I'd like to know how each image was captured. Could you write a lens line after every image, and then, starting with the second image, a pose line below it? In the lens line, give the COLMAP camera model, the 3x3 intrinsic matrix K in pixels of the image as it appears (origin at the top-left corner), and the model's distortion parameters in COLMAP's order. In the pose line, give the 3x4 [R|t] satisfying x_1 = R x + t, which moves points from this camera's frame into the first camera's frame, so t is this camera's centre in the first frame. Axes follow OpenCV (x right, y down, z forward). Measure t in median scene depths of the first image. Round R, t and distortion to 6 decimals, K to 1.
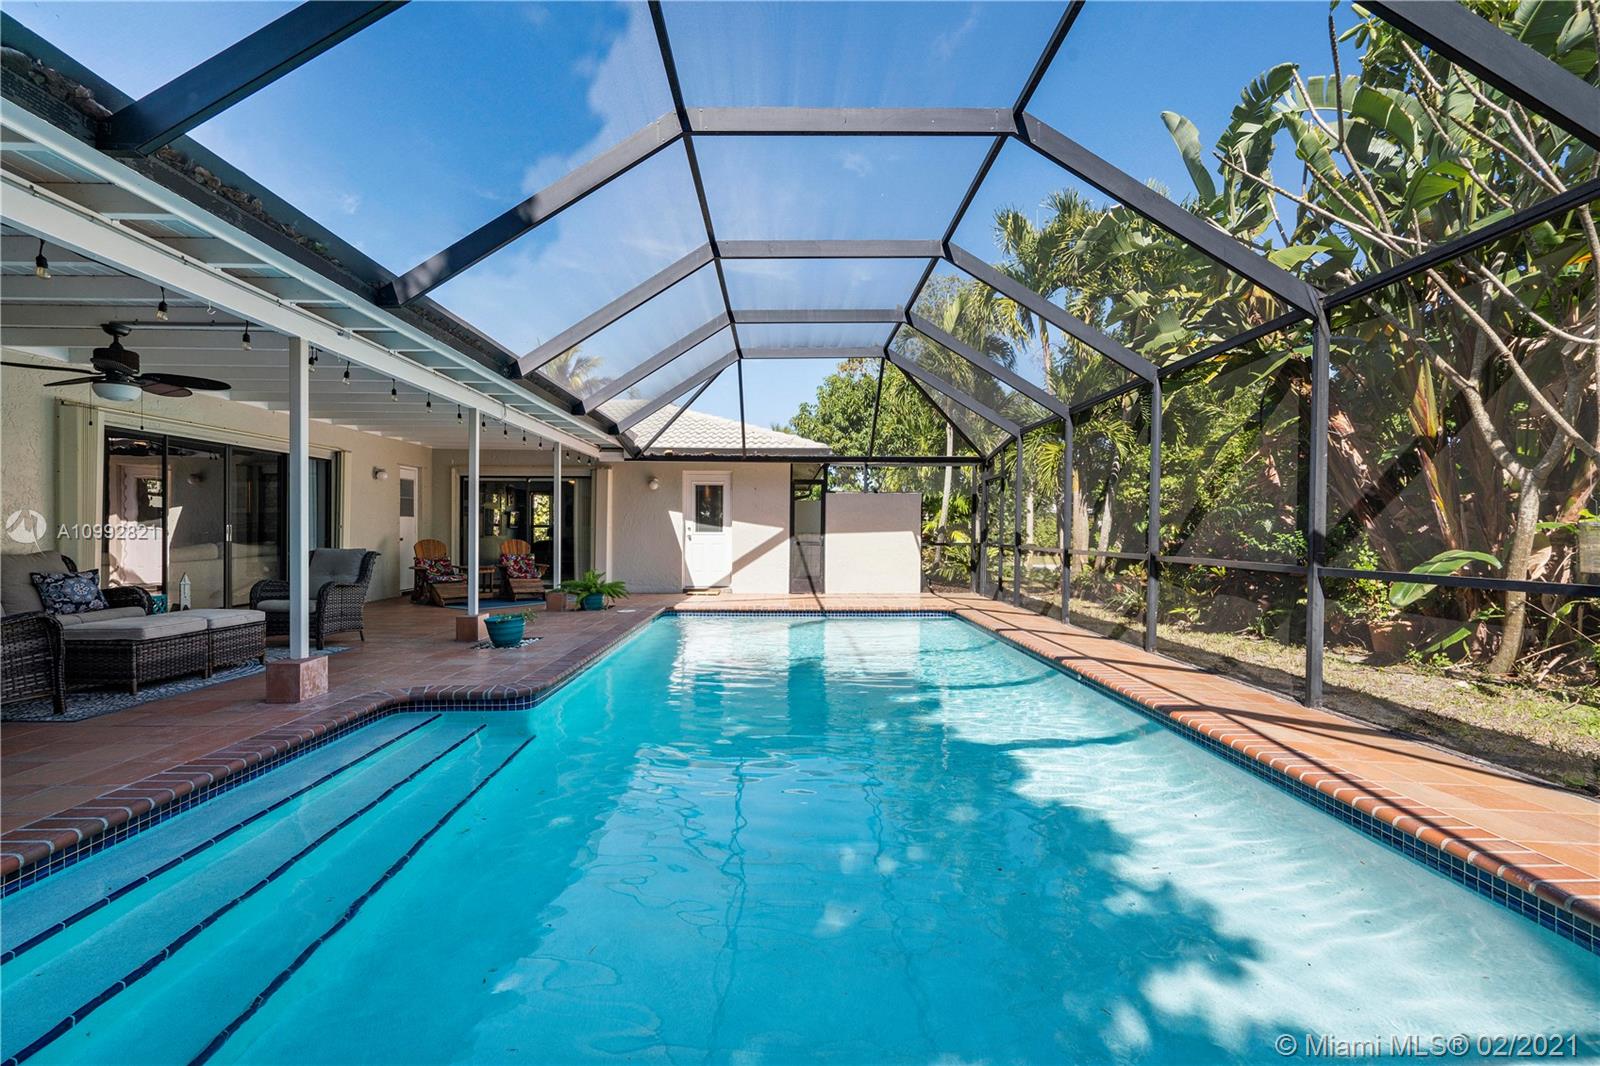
lens RADIAL K [[727.7, 0, 805.5], [0, 727.7, 535.2], [0, 0, 1]] dist [-0.004257, 0.001928]
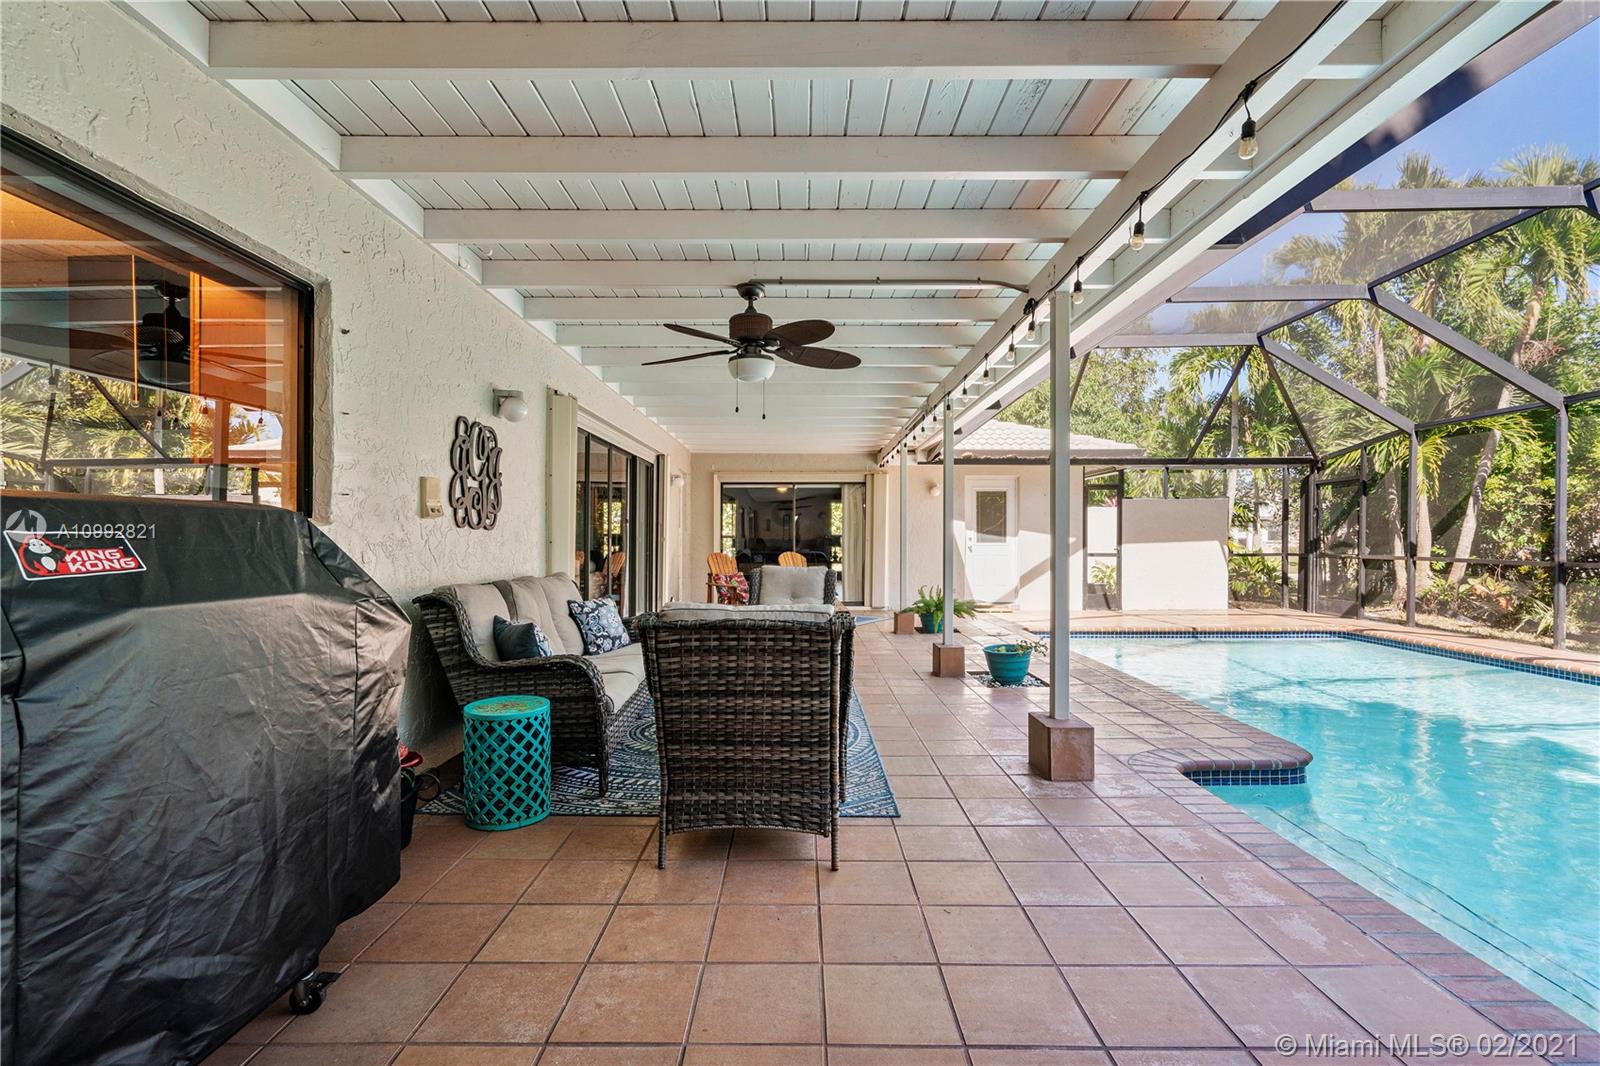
lens RADIAL K [[727.7, 0, 799.0], [0, 727.7, 534.6], [0, 0, 1]] dist [-0.004257, 0.001928]
pose [[0.999745, -0.005427, -0.021917, -0.418655], [0.005139, 0.999900, -0.013153, -0.004904], [0.021986, 0.013037, 0.999673, 0.105543]]
